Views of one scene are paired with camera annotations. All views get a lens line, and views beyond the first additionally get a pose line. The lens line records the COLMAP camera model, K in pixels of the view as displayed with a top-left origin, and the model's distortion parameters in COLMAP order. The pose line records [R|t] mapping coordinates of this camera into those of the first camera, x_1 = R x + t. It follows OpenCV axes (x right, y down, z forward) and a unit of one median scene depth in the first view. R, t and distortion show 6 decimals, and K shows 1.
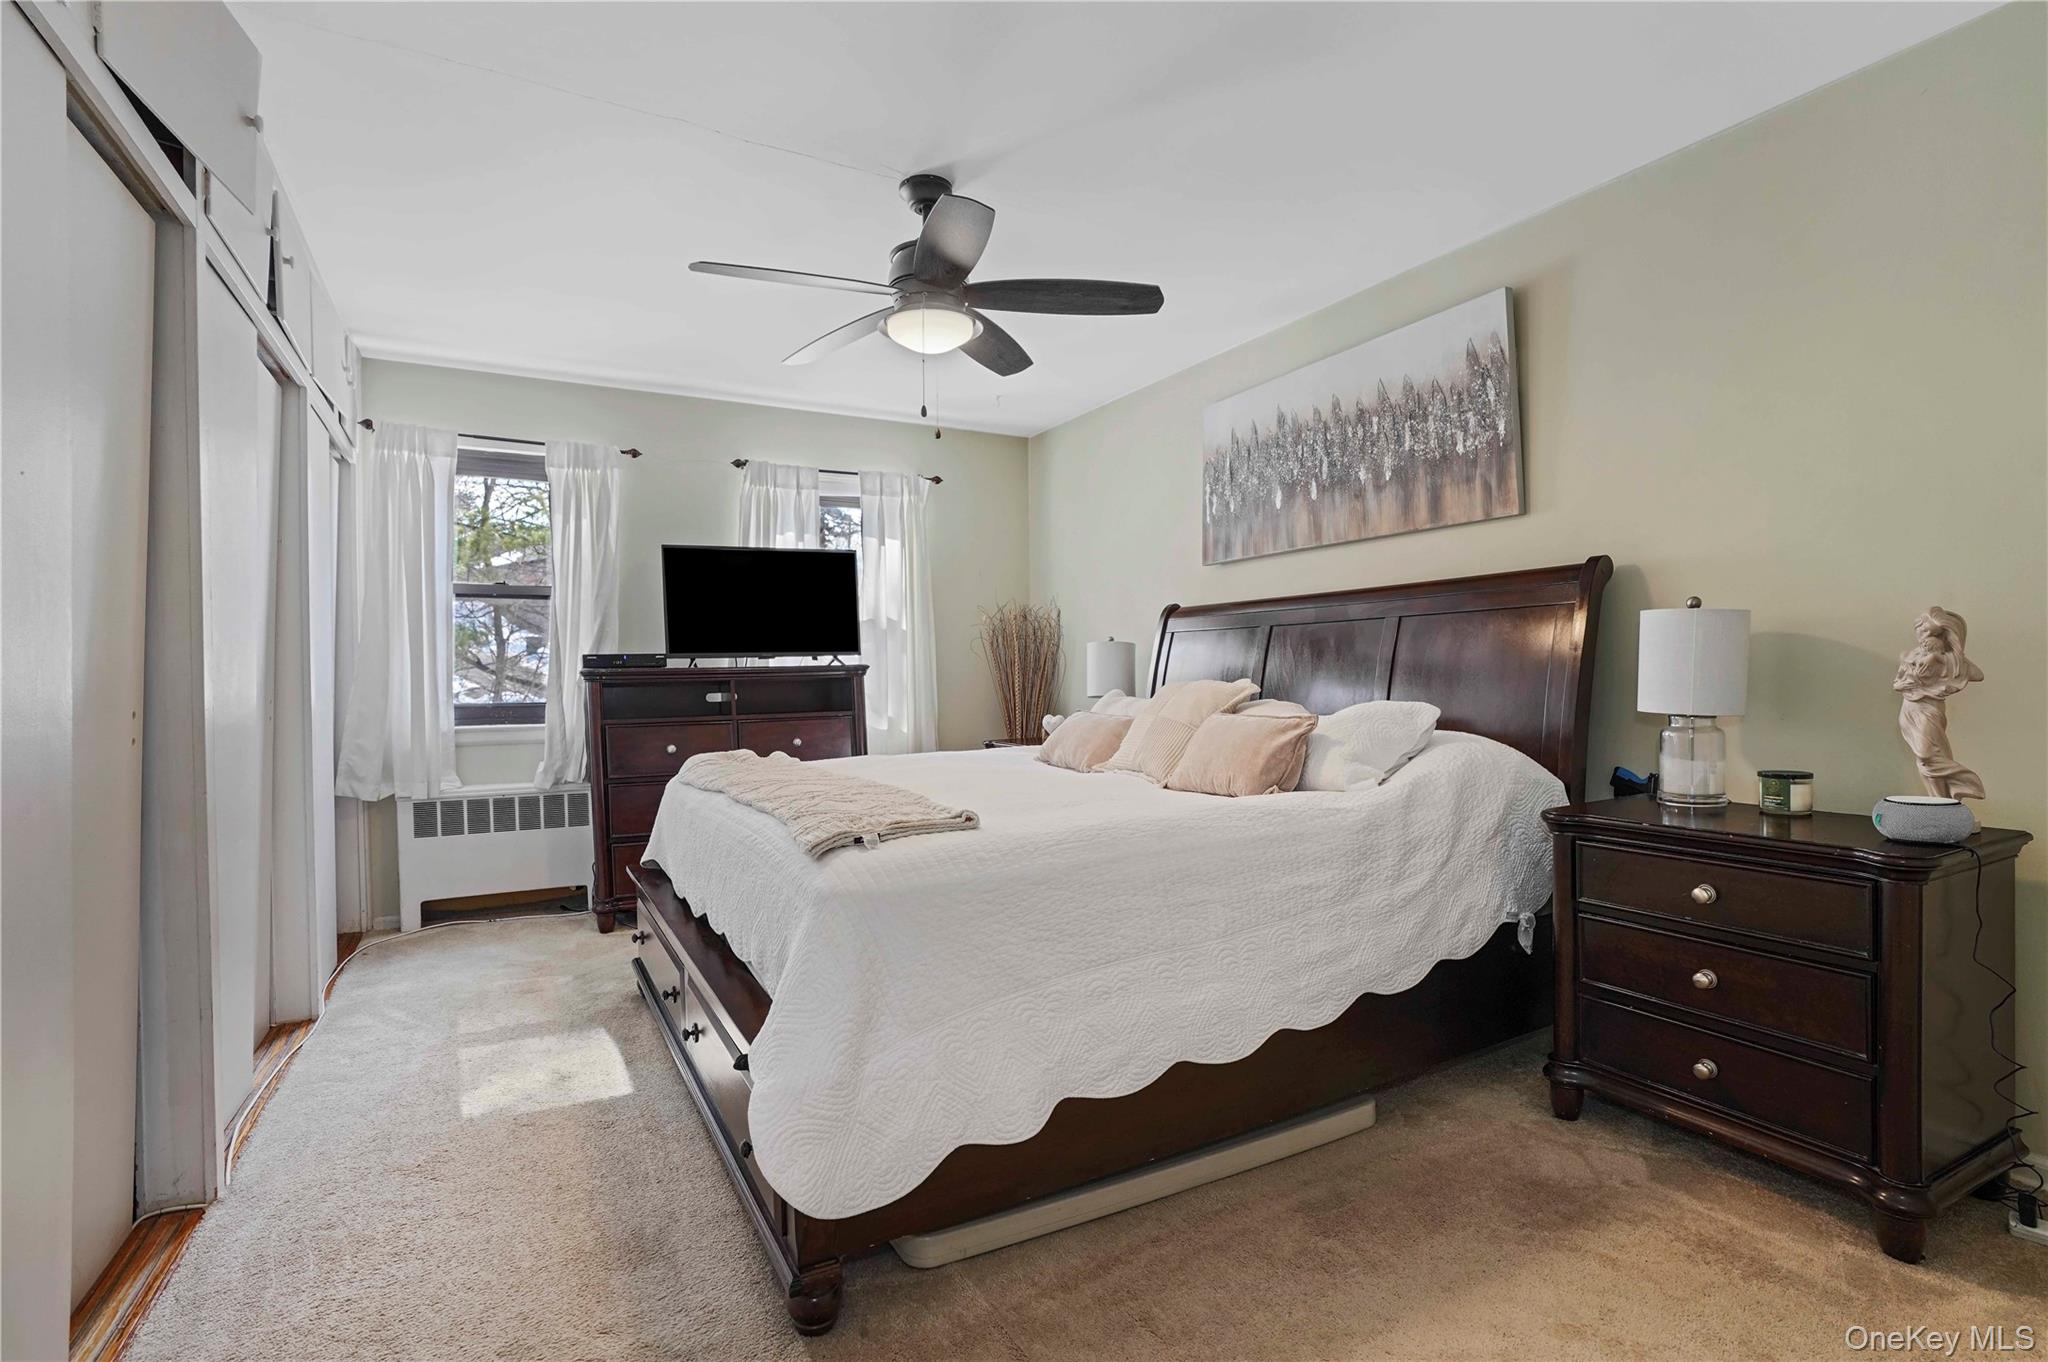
lens RADIAL K [[969.0, 0, 1024.0], [0, 969.0, 681.0], [0, 0, 1]] dist [-0.054618, 0.027788]
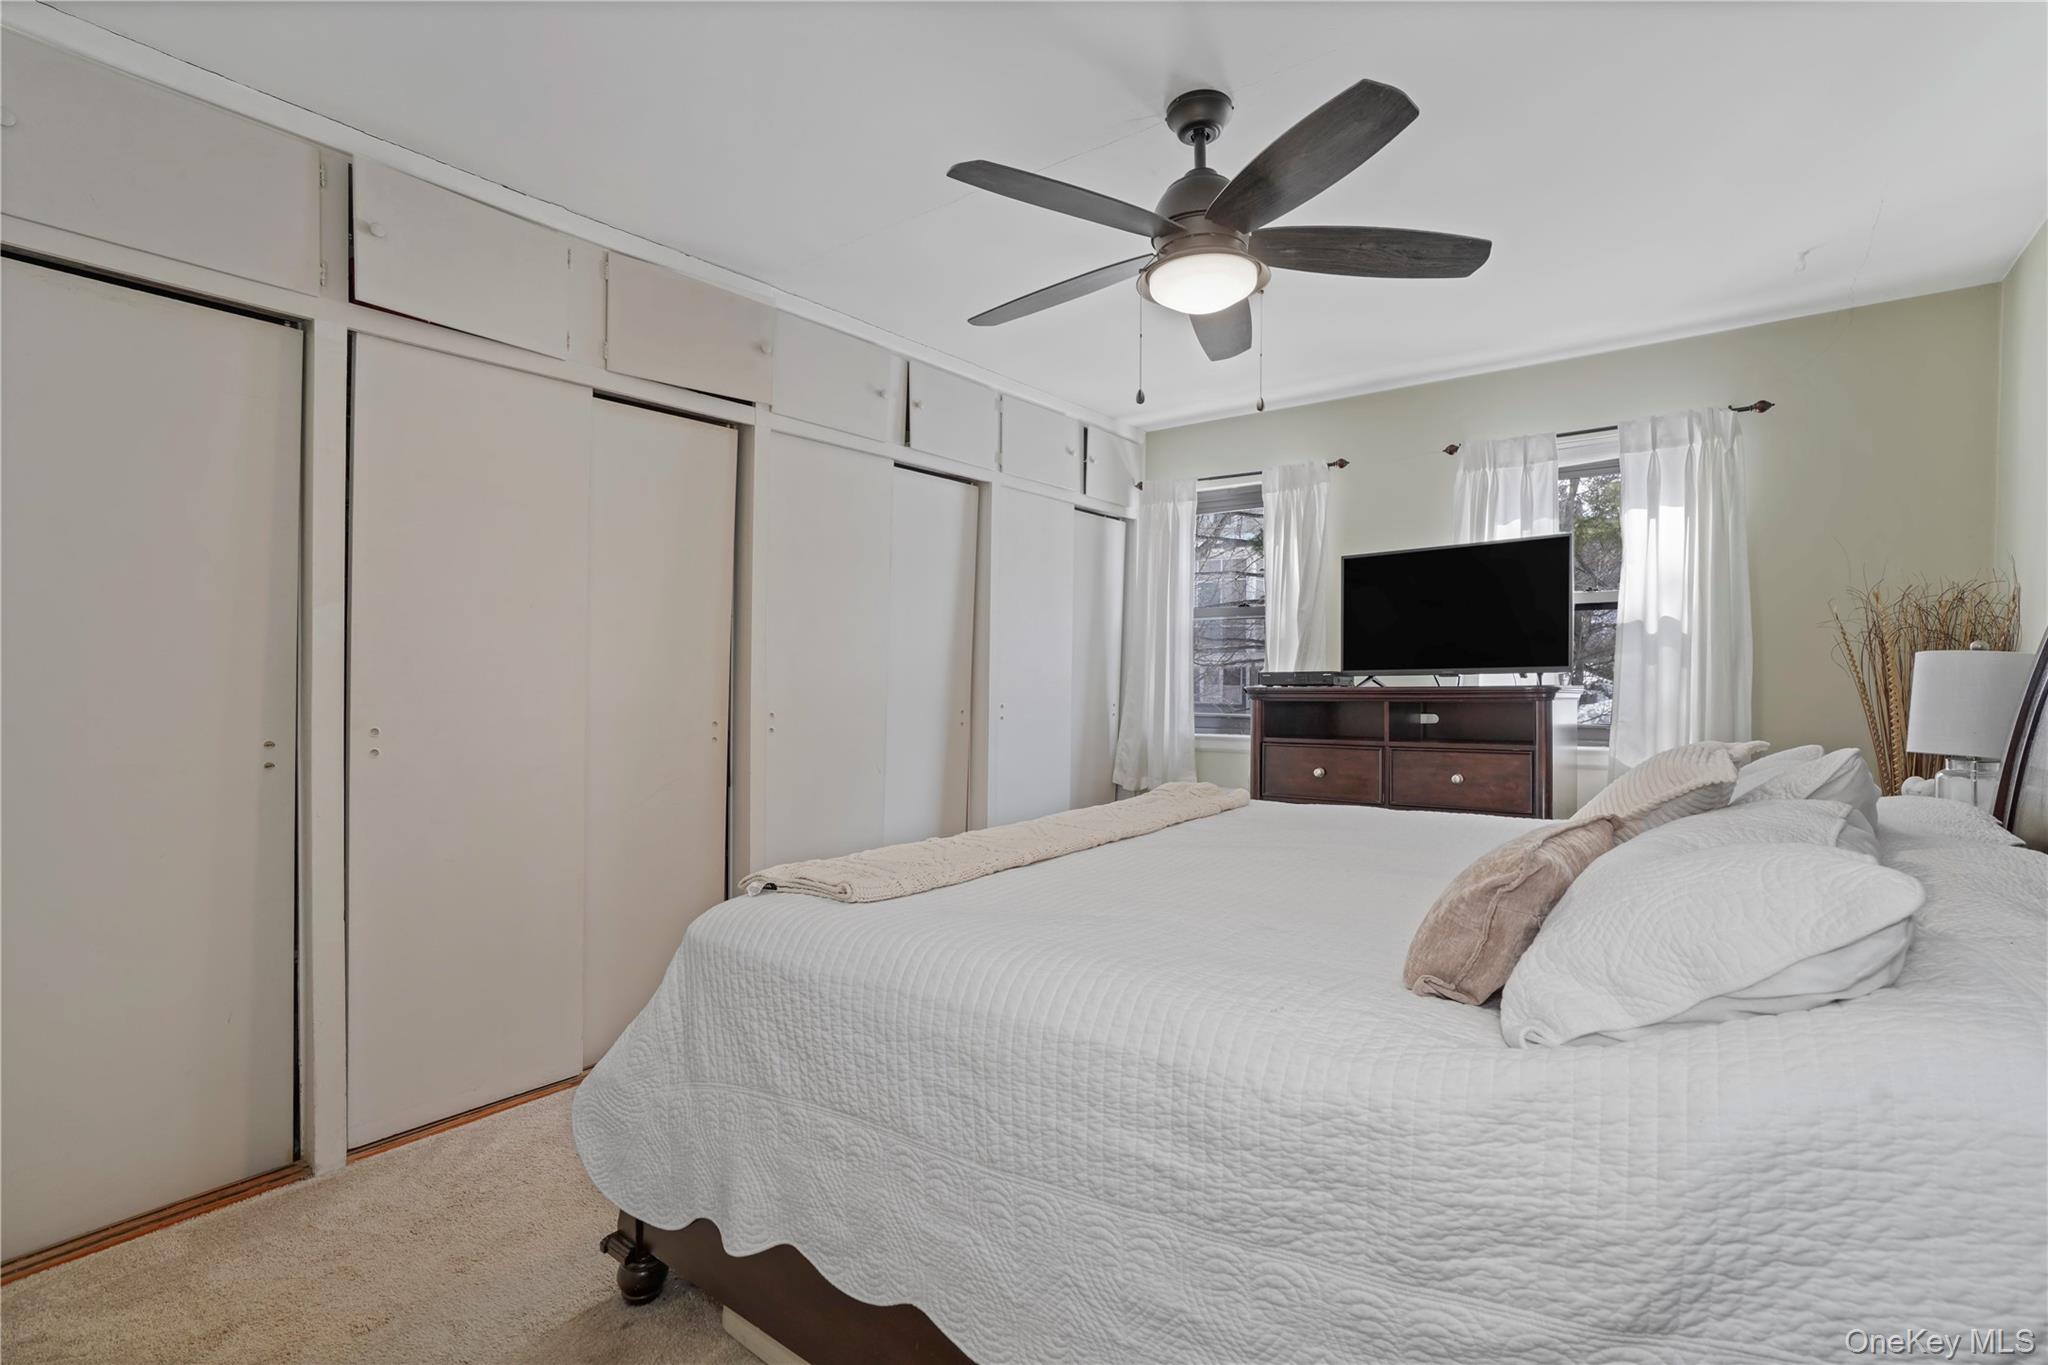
lens RADIAL K [[932.6, 0, 1029.6], [0, 932.6, 674.9], [0, 0, 1]] dist [0.001208, 0.000381]
pose [[0.426663, 0.007334, -0.904381, 0.321687], [-0.008933, 0.999953, 0.003895, -0.024925], [0.904367, 0.006417, 0.426708, 0.320787]]
